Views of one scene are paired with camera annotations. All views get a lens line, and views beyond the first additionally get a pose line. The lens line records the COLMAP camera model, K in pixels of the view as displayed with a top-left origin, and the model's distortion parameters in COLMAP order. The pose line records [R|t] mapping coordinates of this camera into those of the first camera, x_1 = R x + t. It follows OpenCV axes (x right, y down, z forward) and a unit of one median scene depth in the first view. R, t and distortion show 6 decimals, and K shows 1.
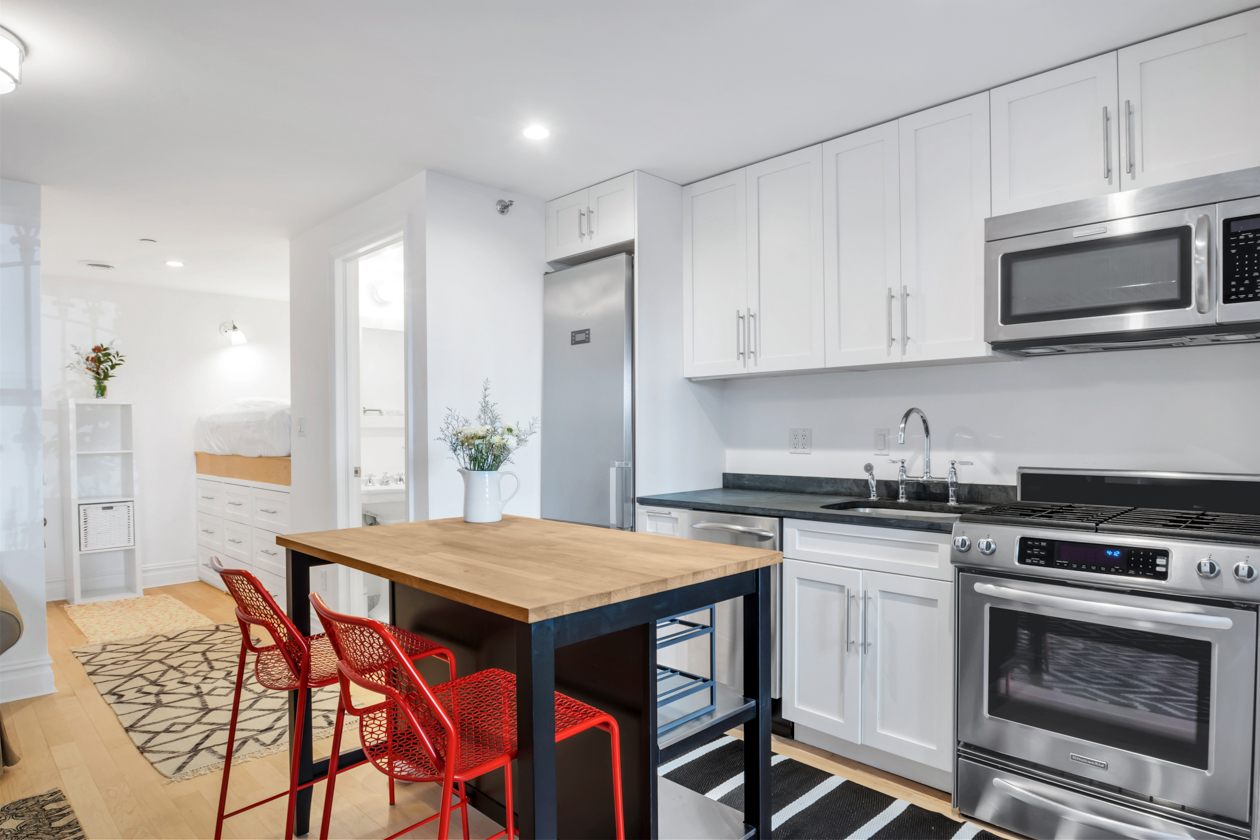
lens RADIAL K [[731.4, 0, 652.8], [0, 731.4, 435.8], [0, 0, 1]] dist [-0.025037, -0.005590]
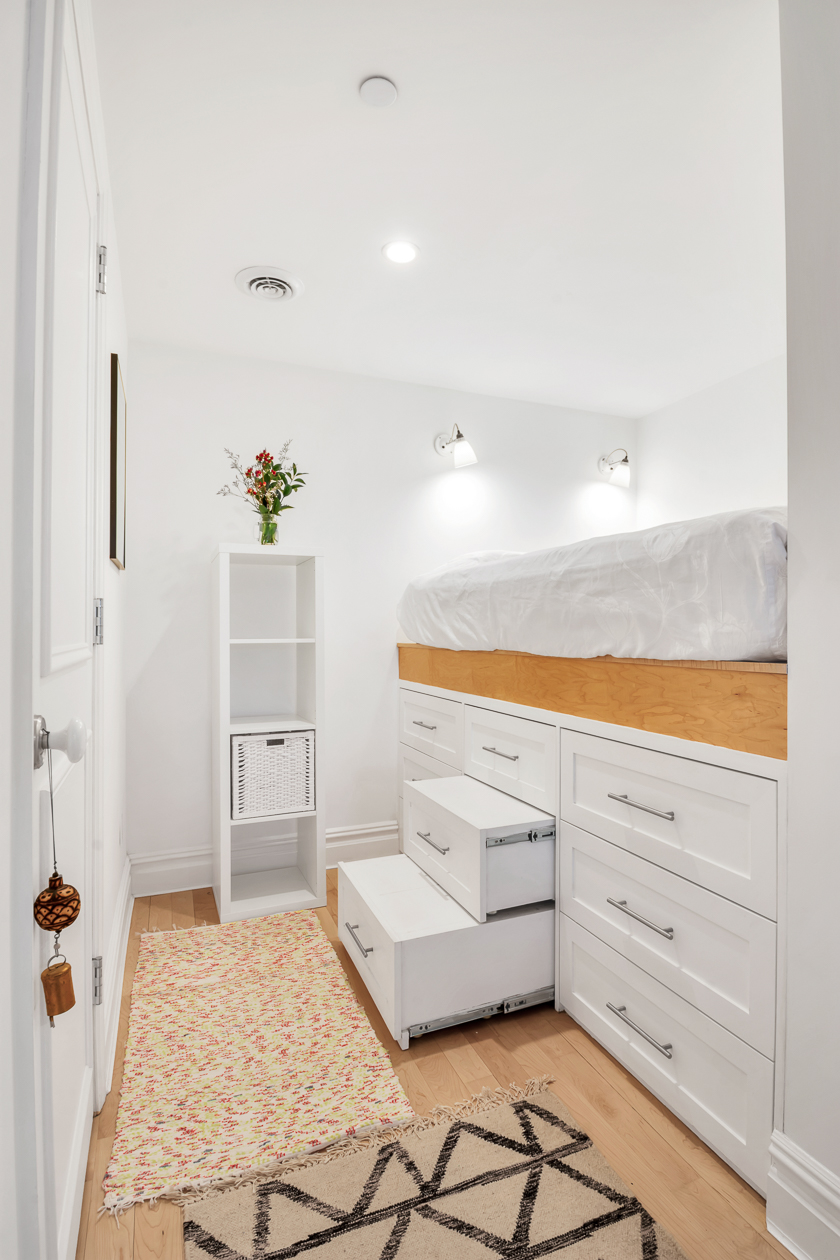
lens RADIAL K [[575.4, 0, 404.7], [0, 575.4, 627.2], [0, 0, 1]] dist [-0.006805, -0.005958]
pose [[0.912028, 0.004778, -0.410101, -0.681723], [-0.011375, 0.999842, -0.013648, 0.023226], [0.409971, 0.017112, 0.911938, 0.891132]]
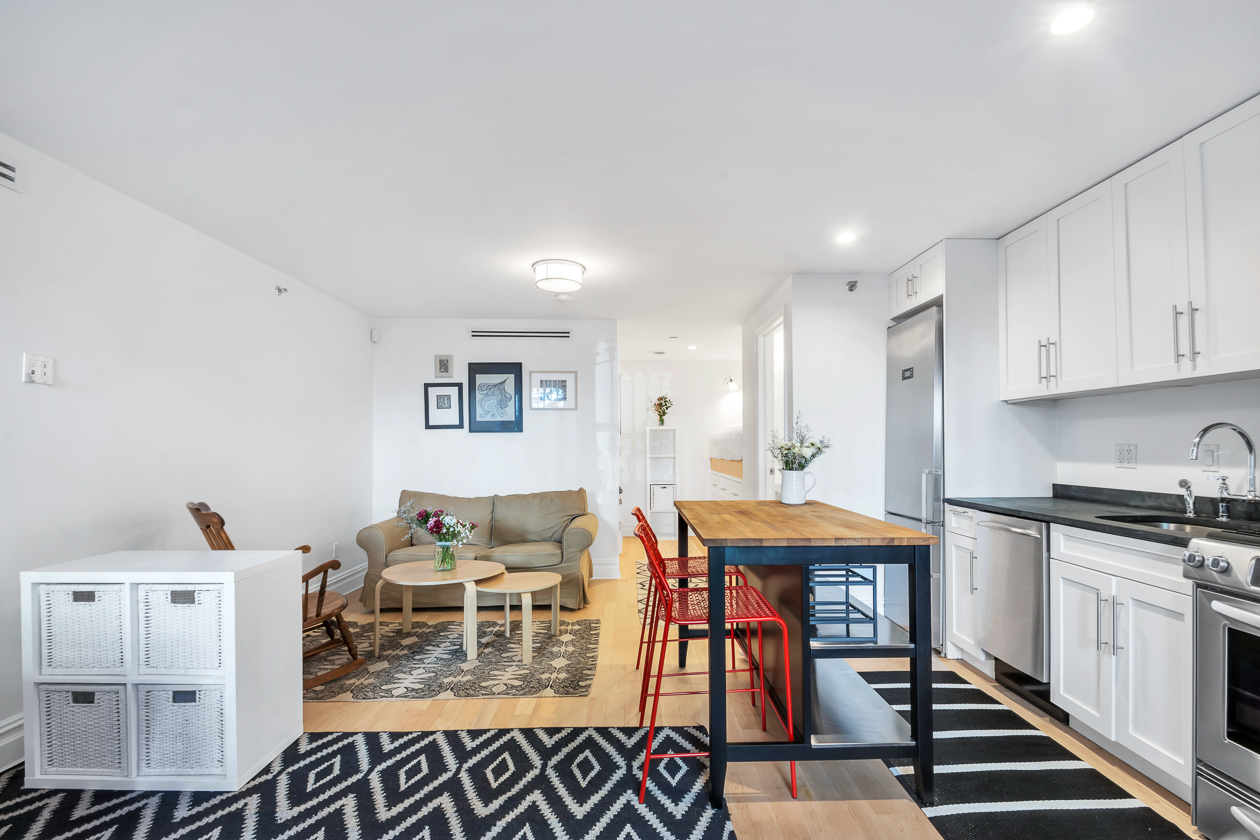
lens RADIAL K [[575.4, 0, 634.3], [0, 575.4, 431.6], [0, 0, 1]] dist [-0.006805, -0.005958]
pose [[0.698623, -0.012355, -0.715383, 0.296894], [-0.009647, 0.999597, -0.026685, 0.000909], [0.715425, 0.025544, 0.698223, -0.069720]]
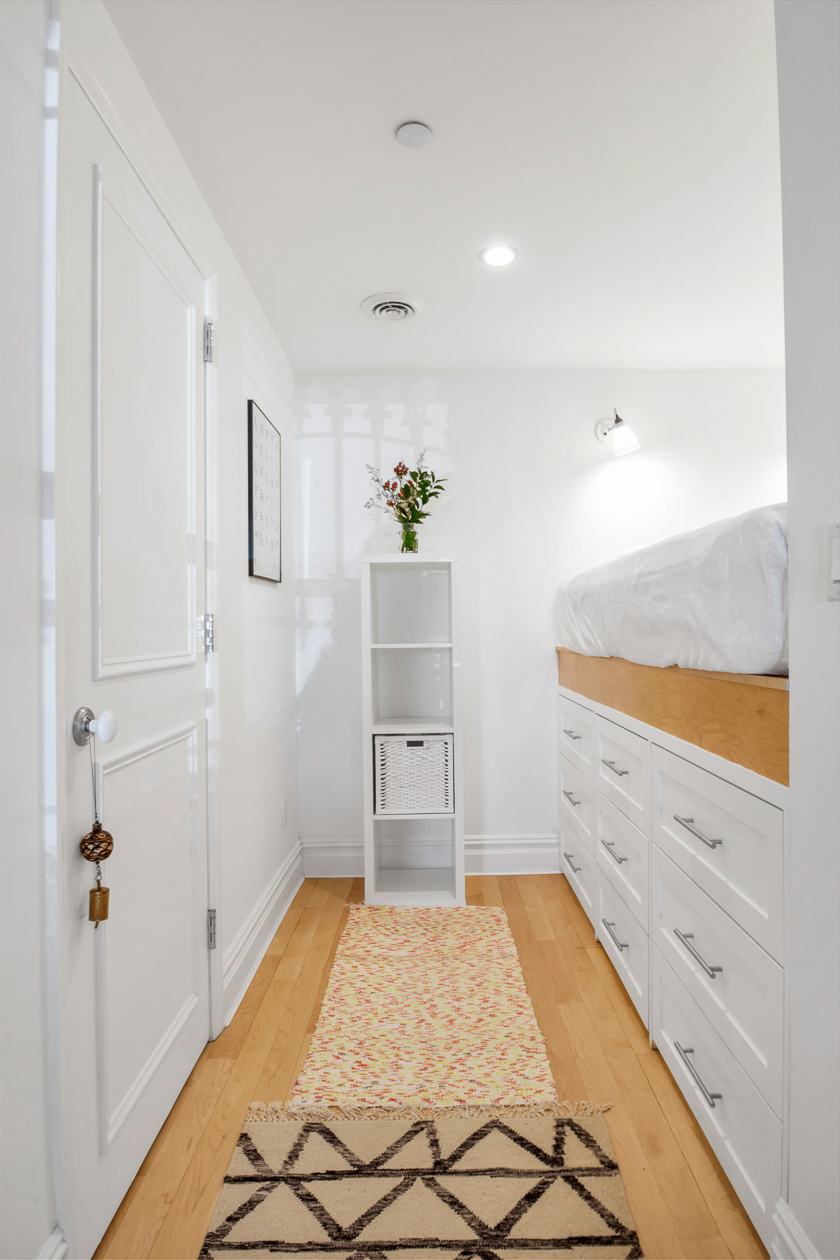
lens RADIAL K [[639.7, 0, 470.1], [0, 639.7, 624.9], [0, 0, 1]] dist [-0.017706, -0.001657]
pose [[0.720299, -0.002367, -0.693659, -0.523004], [-0.005640, 0.999941, -0.009268, 0.014256], [0.693640, 0.010588, 0.720244, 0.930253]]
